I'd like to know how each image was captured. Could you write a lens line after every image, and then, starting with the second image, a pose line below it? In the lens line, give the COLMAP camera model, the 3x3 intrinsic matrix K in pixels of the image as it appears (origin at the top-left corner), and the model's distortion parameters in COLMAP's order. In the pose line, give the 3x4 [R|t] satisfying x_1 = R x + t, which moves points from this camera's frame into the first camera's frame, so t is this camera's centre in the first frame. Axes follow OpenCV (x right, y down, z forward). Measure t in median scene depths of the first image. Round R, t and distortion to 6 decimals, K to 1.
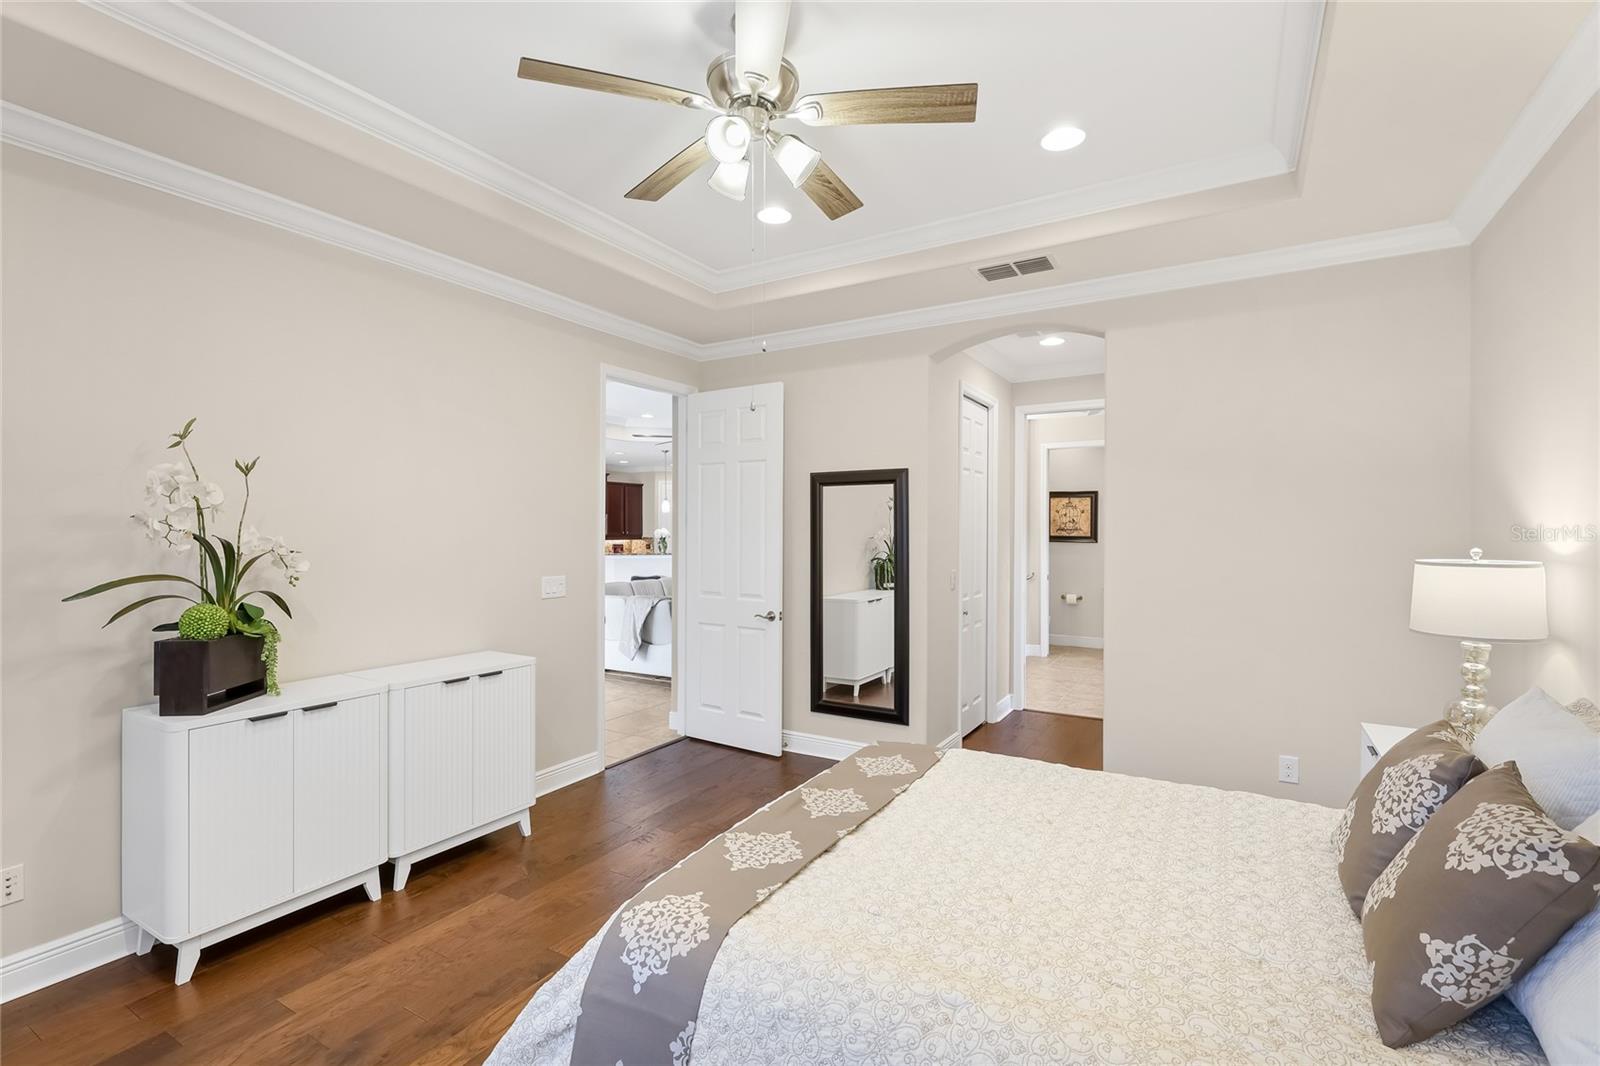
lens RADIAL K [[721.5, 0, 799.8], [0, 721.5, 526.2], [0, 0, 1]] dist [0.000464, -0.000088]
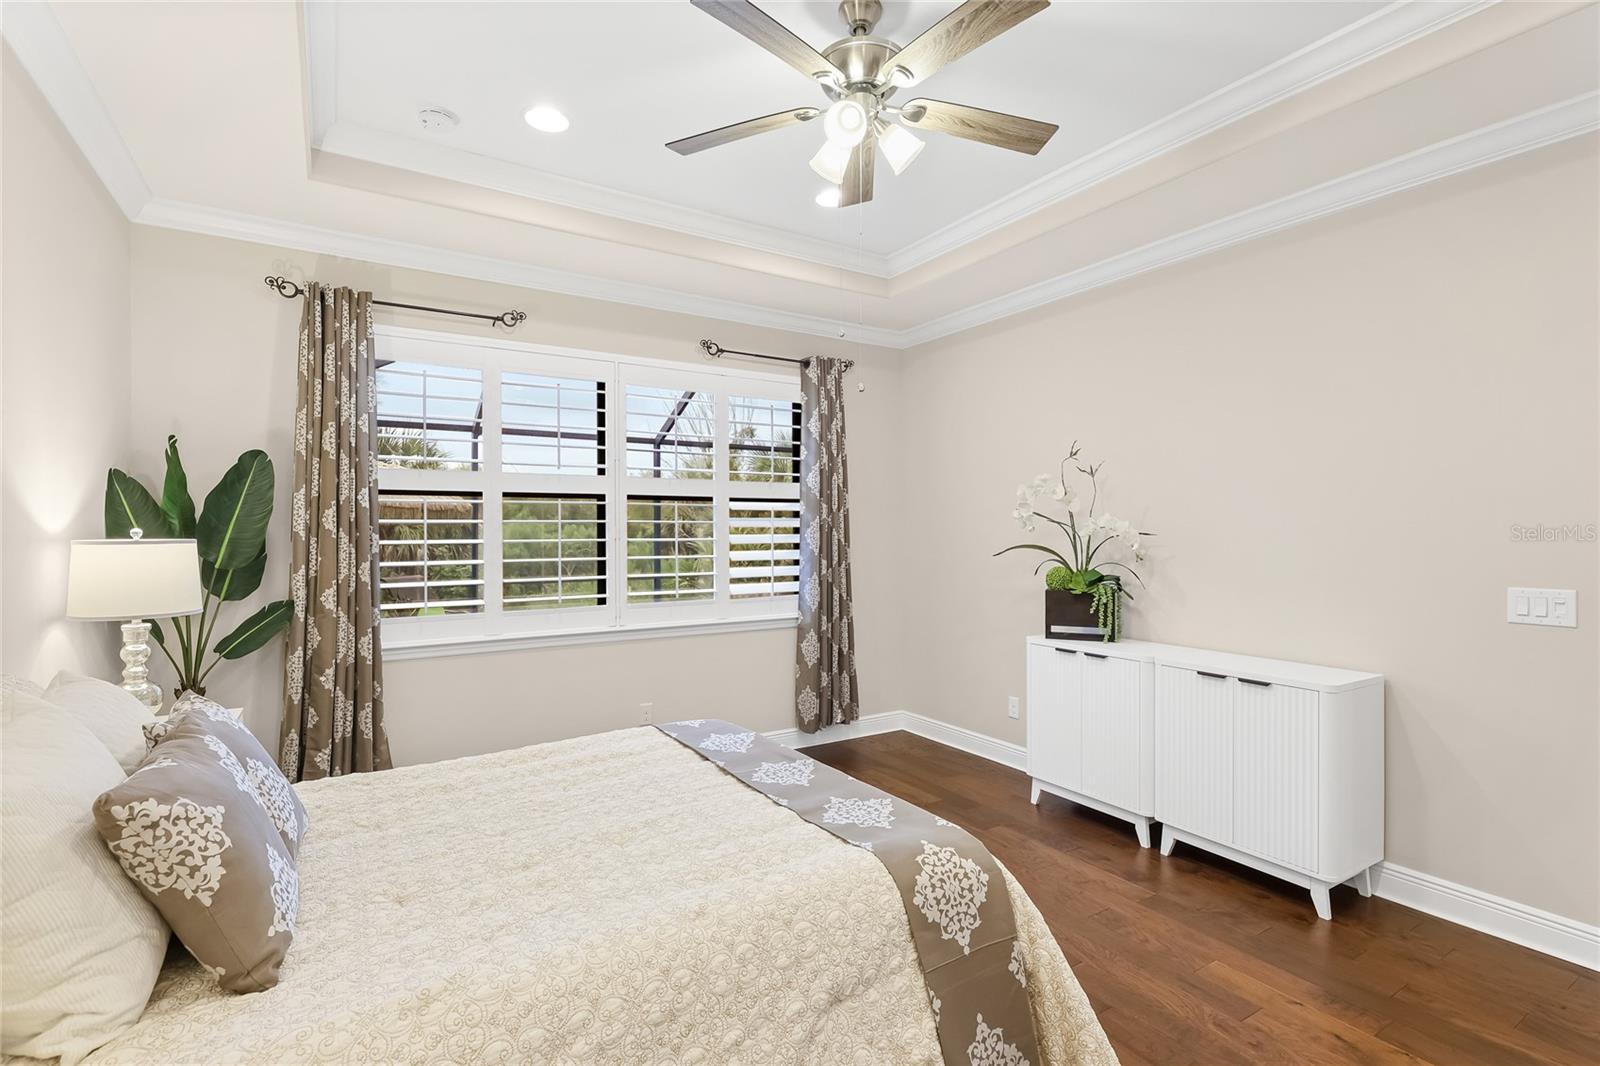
lens RADIAL K [[747.4, 0, 797.1], [0, 747.4, 527.6], [0, 0, 1]] dist [-0.003301, -0.000401]
pose [[-0.456589, -0.003546, -0.889671, 0.686199], [0.002313, 0.999984, -0.005173, 0.029163], [0.889675, -0.004420, -0.456573, 1.052346]]
